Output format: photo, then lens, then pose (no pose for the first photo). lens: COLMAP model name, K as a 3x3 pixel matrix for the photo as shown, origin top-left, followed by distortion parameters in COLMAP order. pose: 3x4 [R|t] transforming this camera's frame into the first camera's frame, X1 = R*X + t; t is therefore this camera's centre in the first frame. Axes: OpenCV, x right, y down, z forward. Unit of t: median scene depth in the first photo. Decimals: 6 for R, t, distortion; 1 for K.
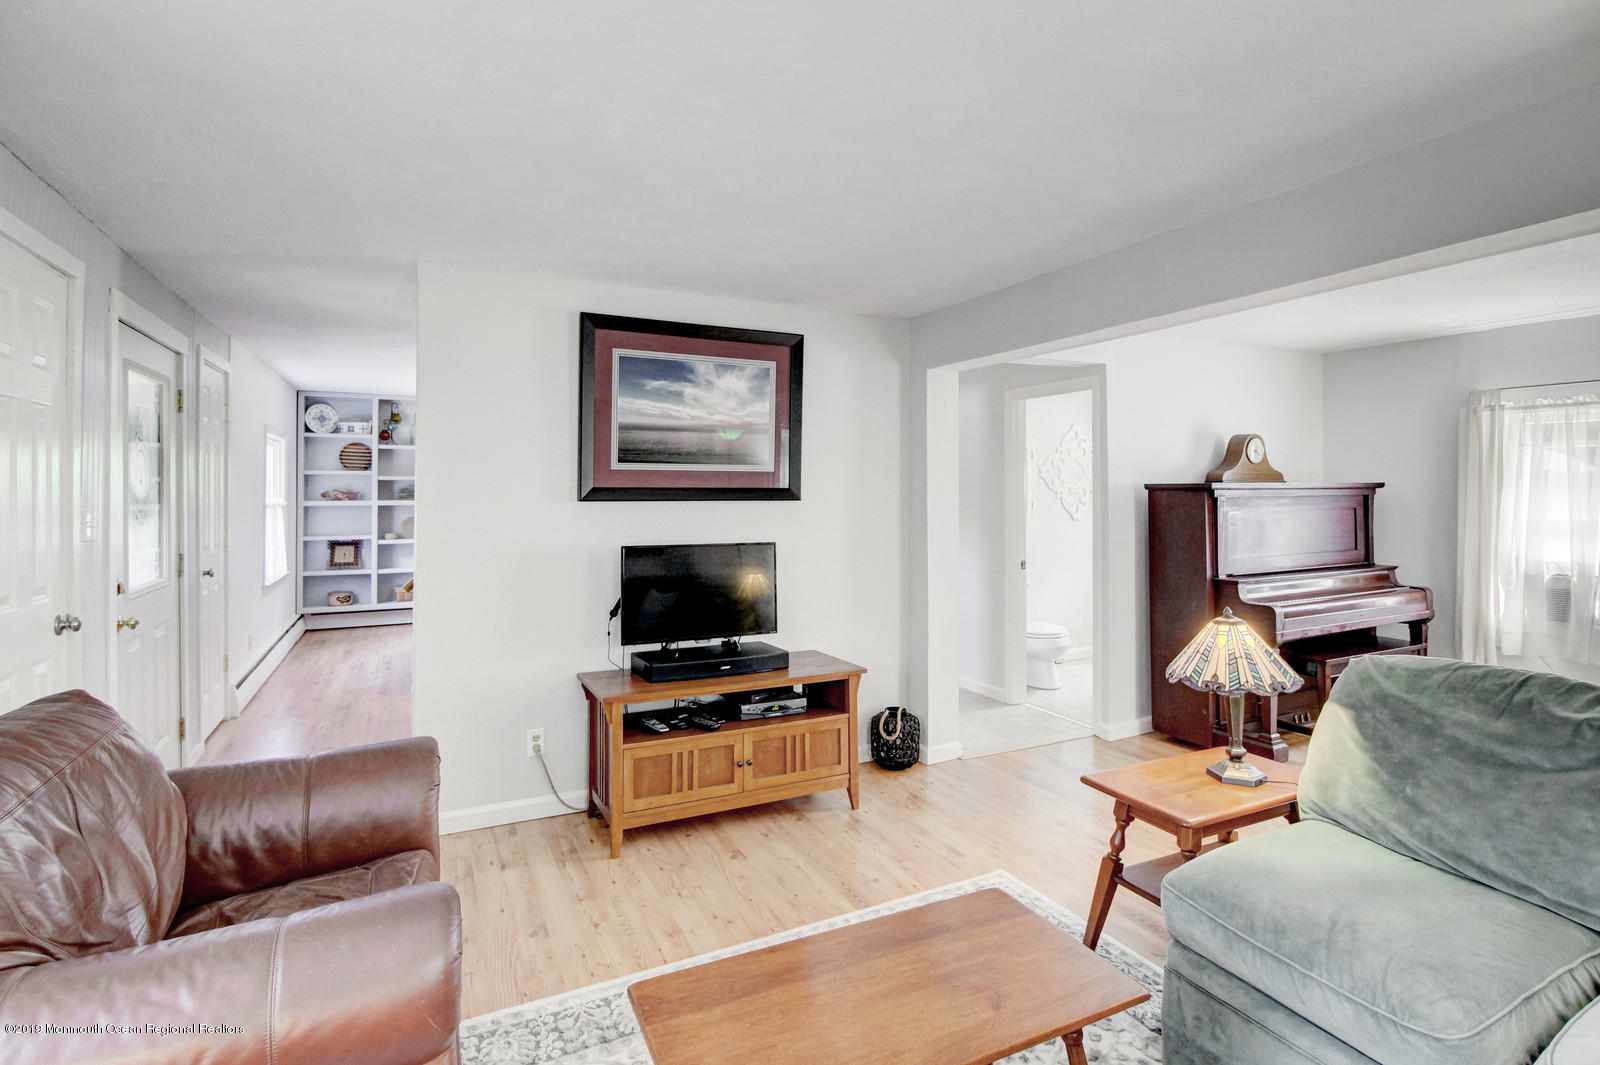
lens RADIAL K [[767.7, 0, 733.5], [0, 767.7, 491.5], [0, 0, 1]] dist [0.010562, -0.011776]
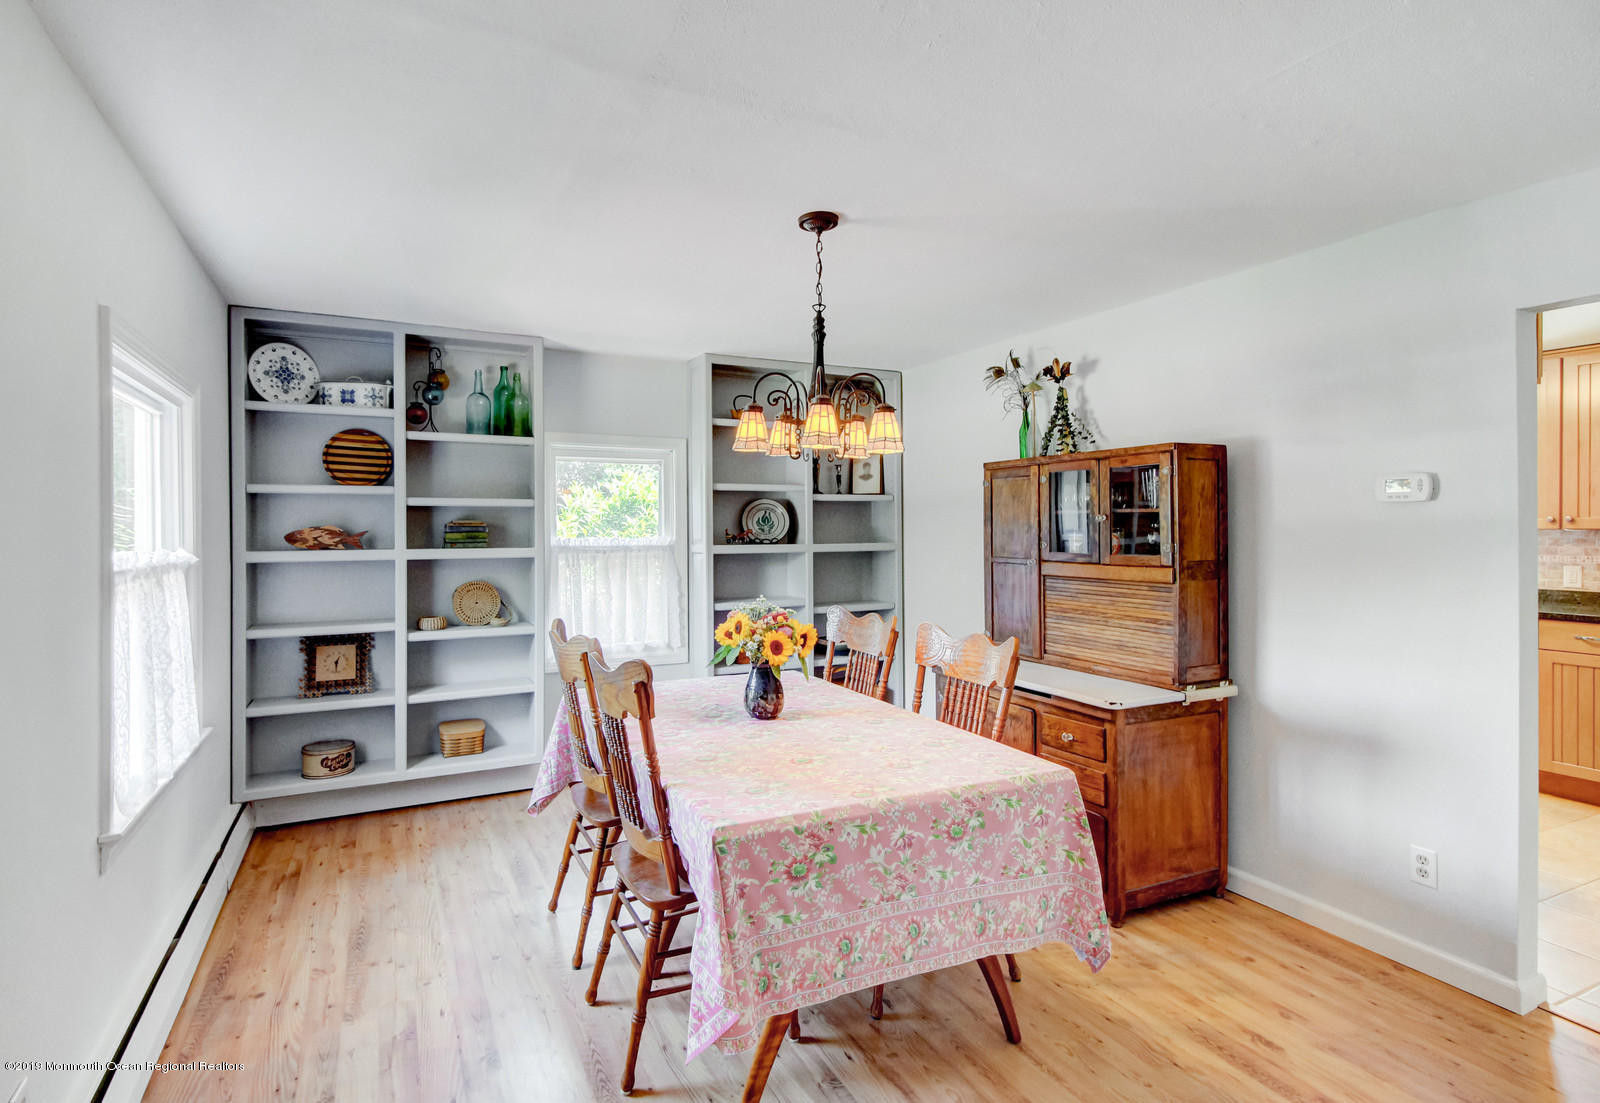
lens RADIAL K [[823.6, 0, 742.8], [0, 823.6, 536.8], [0, 0, 1]] dist [0.007503, -0.002554]
pose [[0.999823, -0.004730, 0.018194, -0.265716], [0.004566, 0.999949, 0.009017, 0.000462], [-0.018236, -0.008932, 0.999794, 0.491085]]
